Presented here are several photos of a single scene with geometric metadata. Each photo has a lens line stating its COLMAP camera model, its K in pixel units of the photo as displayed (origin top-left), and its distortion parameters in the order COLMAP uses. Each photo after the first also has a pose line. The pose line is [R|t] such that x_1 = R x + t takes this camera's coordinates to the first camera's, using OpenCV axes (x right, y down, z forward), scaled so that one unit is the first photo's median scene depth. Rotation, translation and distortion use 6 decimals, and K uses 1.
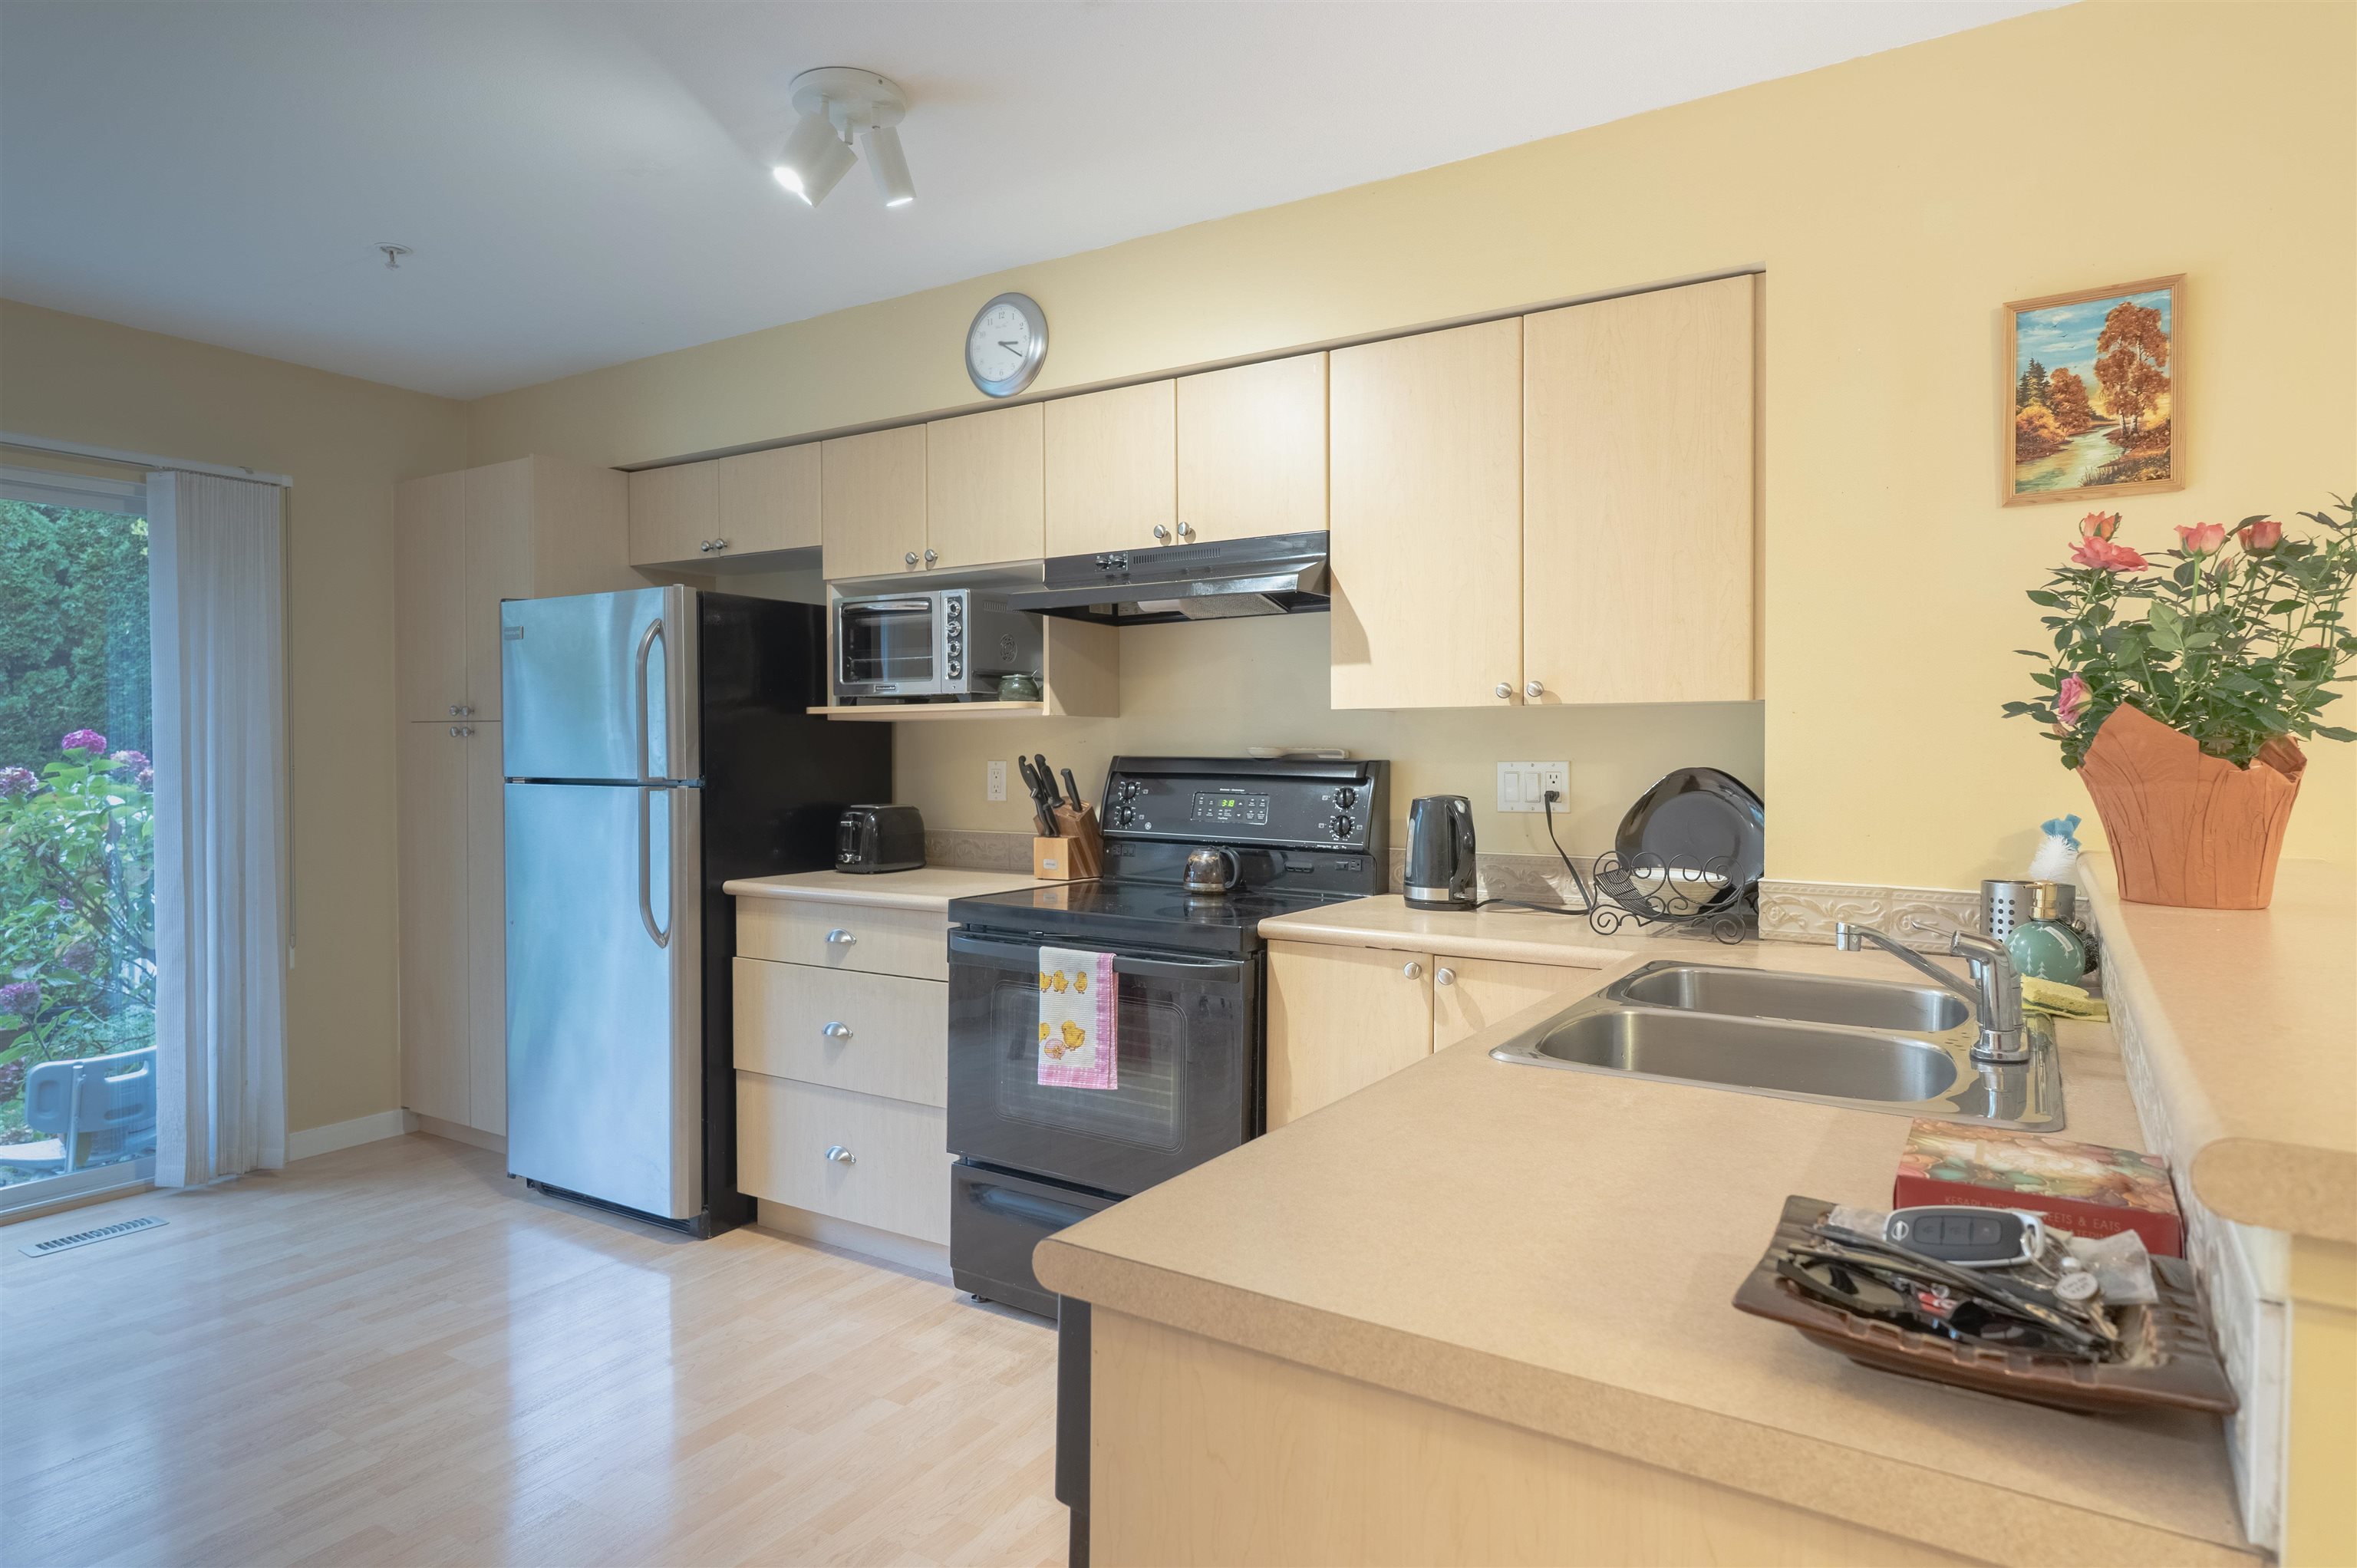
lens RADIAL K [[1333.6, 0, 1175.5], [0, 1333.6, 775.9], [0, 0, 1]] dist [0.001172, -0.001303]
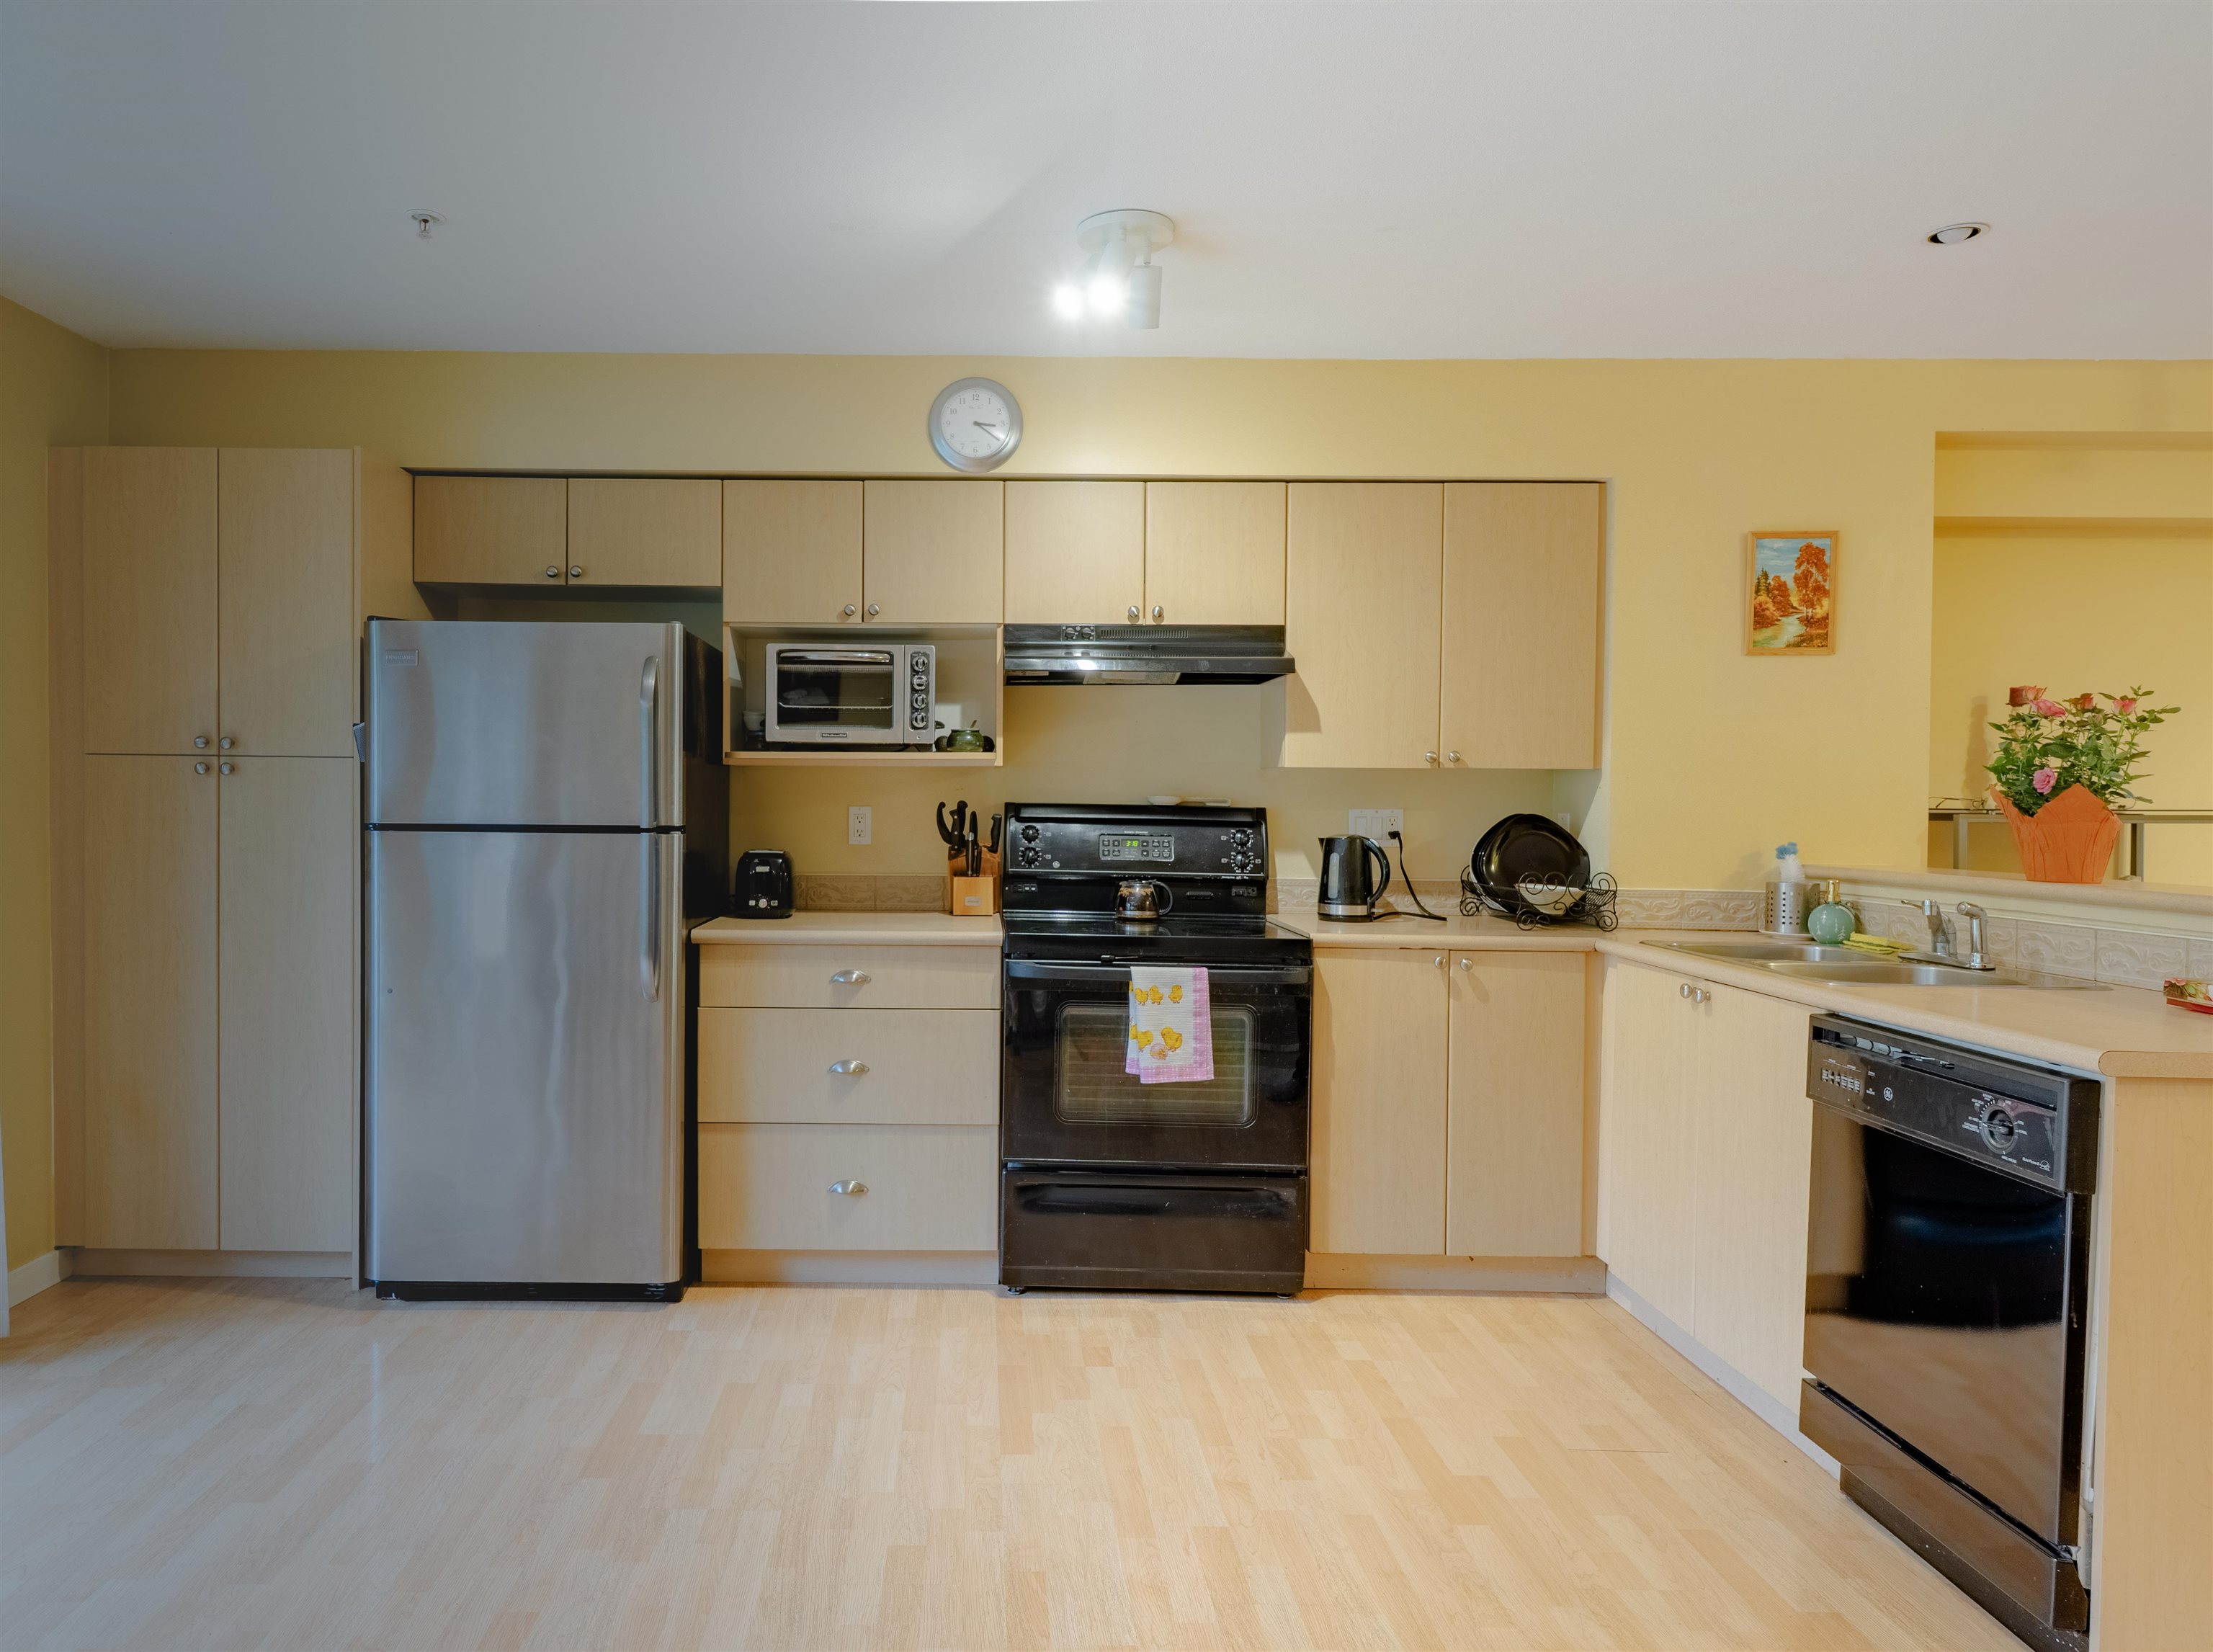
lens RADIAL K [[1315.8, 0, 1106.5], [0, 1315.8, 826.0], [0, 0, 1]] dist [-0.001588, 0.000735]
pose [[0.847713, -0.004101, 0.530439, -0.701408], [0.001589, 0.999985, 0.005192, -0.001173], [-0.530453, -0.003558, 0.847707, 0.035750]]
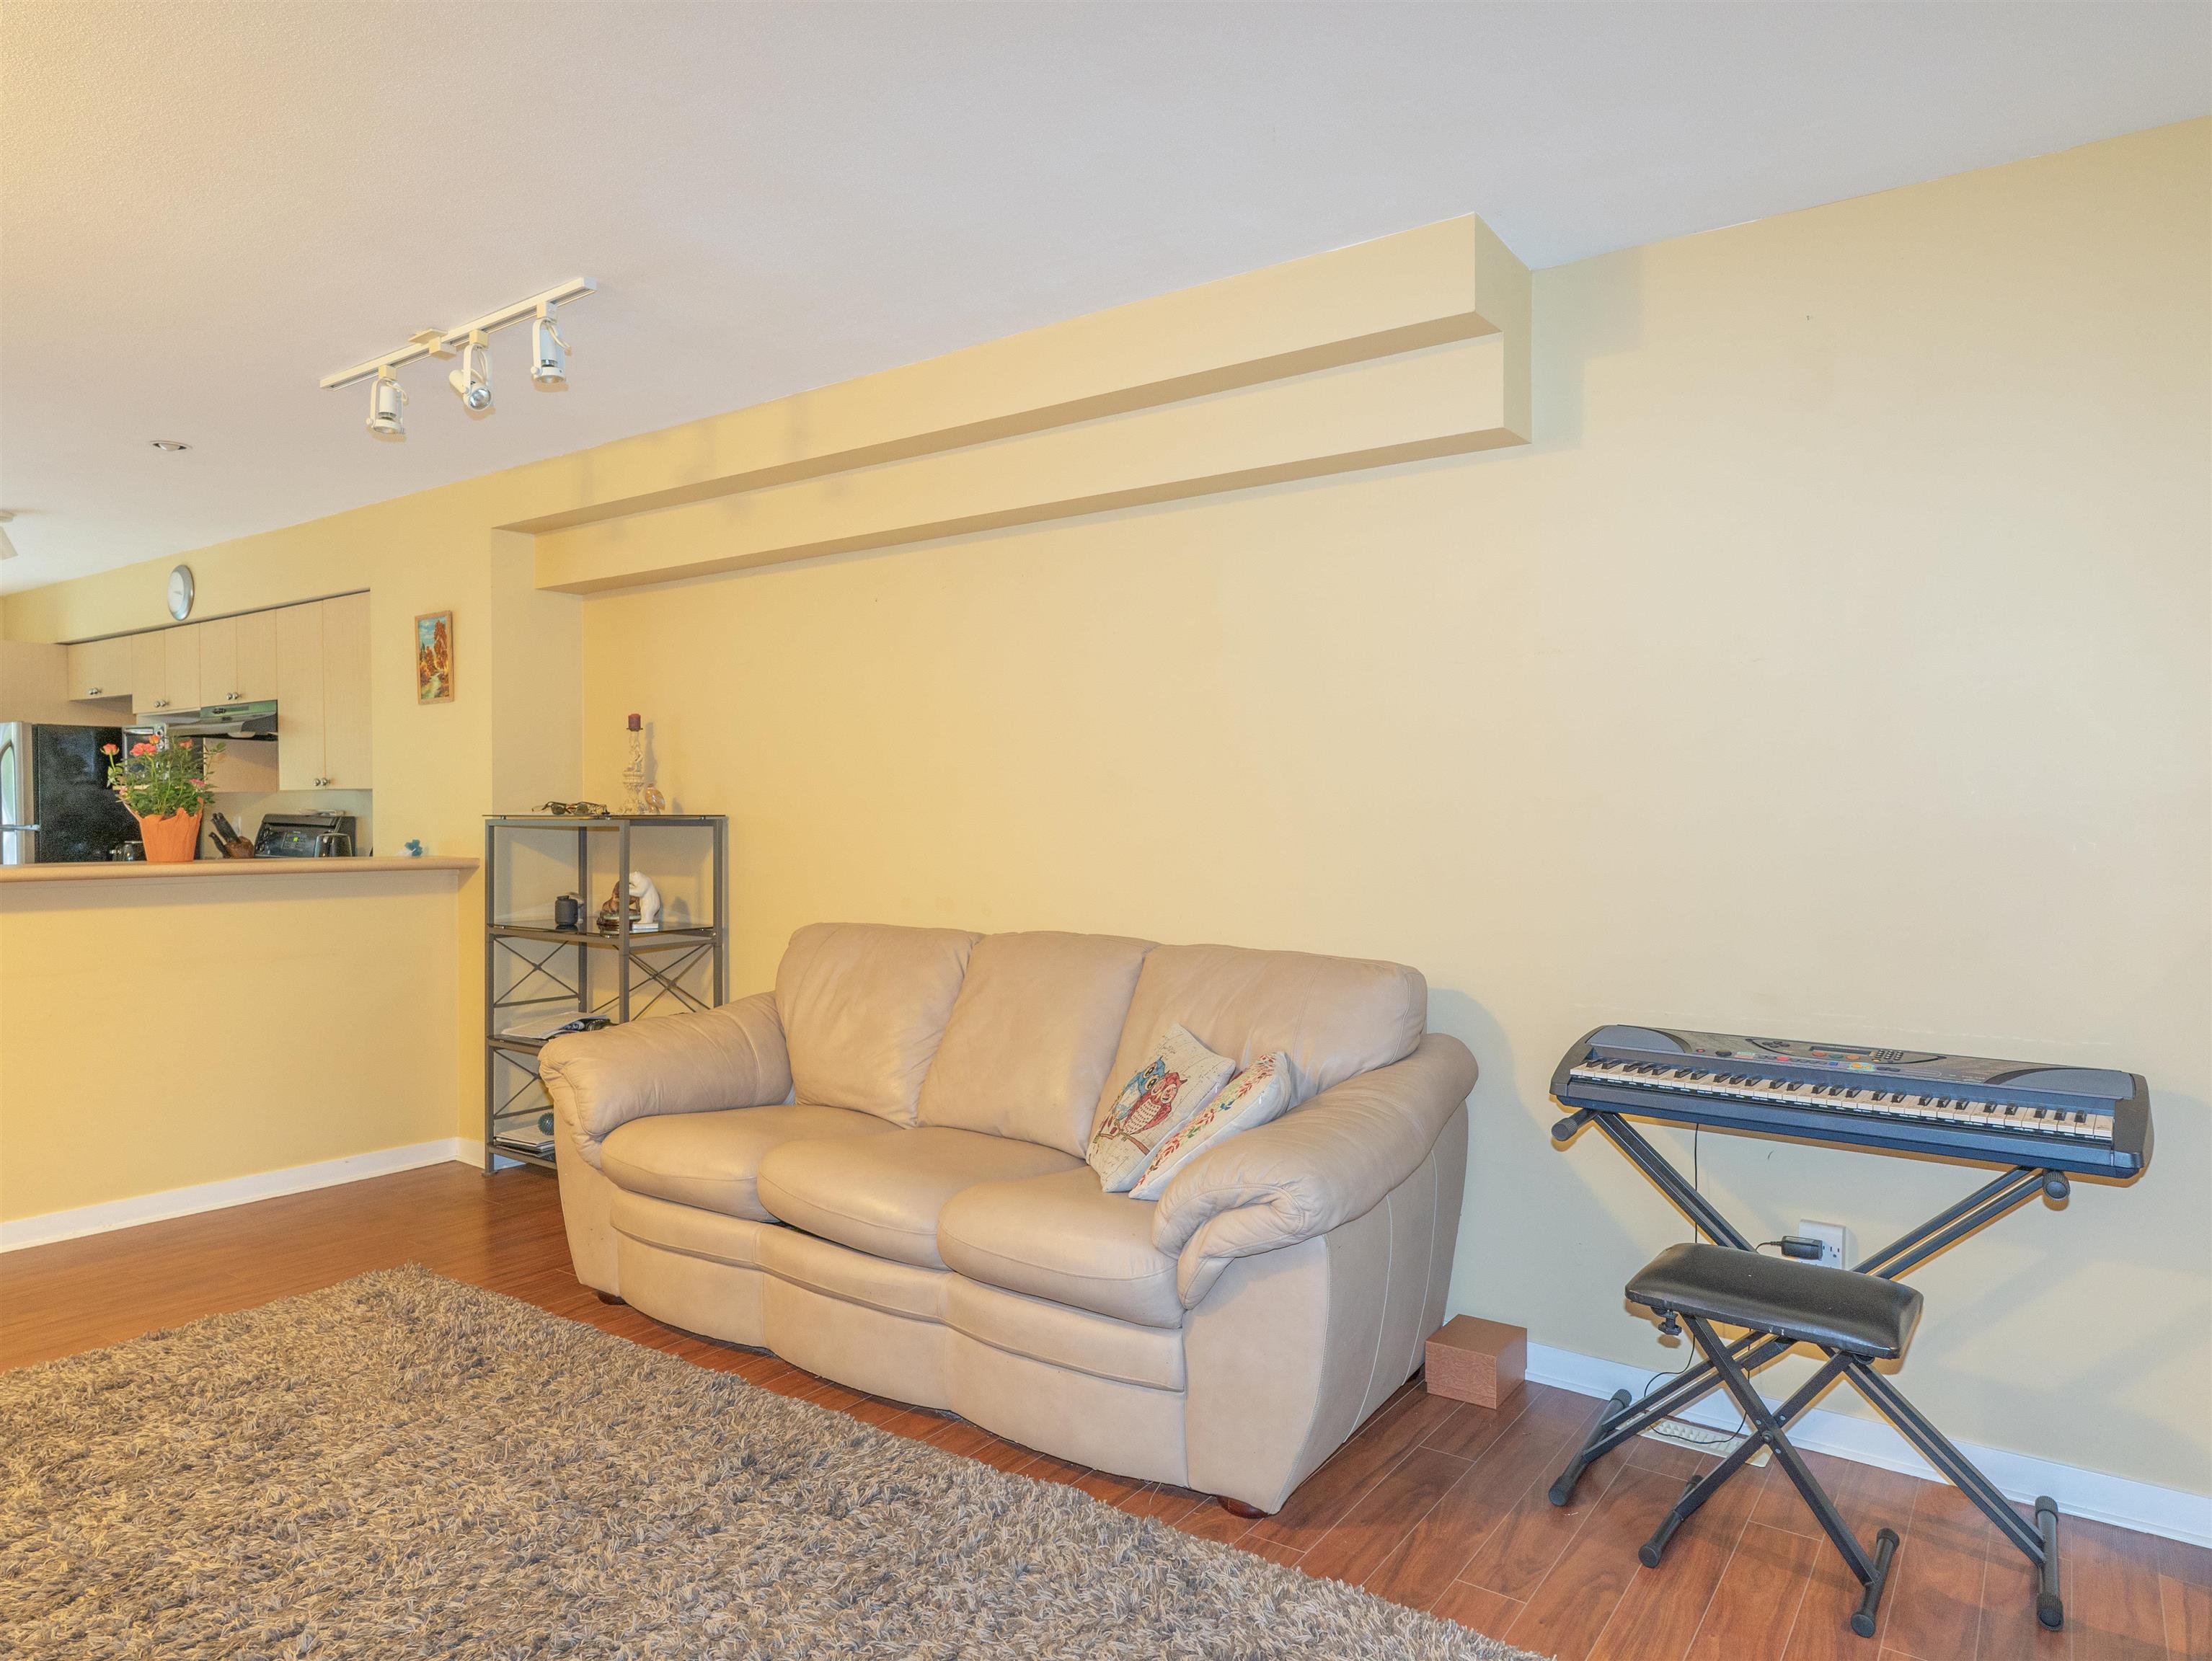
lens RADIAL K [[1315.1, 0, 1106.0], [0, 1315.1, 830.5], [0, 0, 1]] dist [-0.001588, 0.000735]
pose [[0.998630, 0.005637, -0.052029, 1.496923], [-0.005929, 0.999968, -0.005444, 0.016782], [0.051996, 0.005745, 0.998631, -0.939058]]
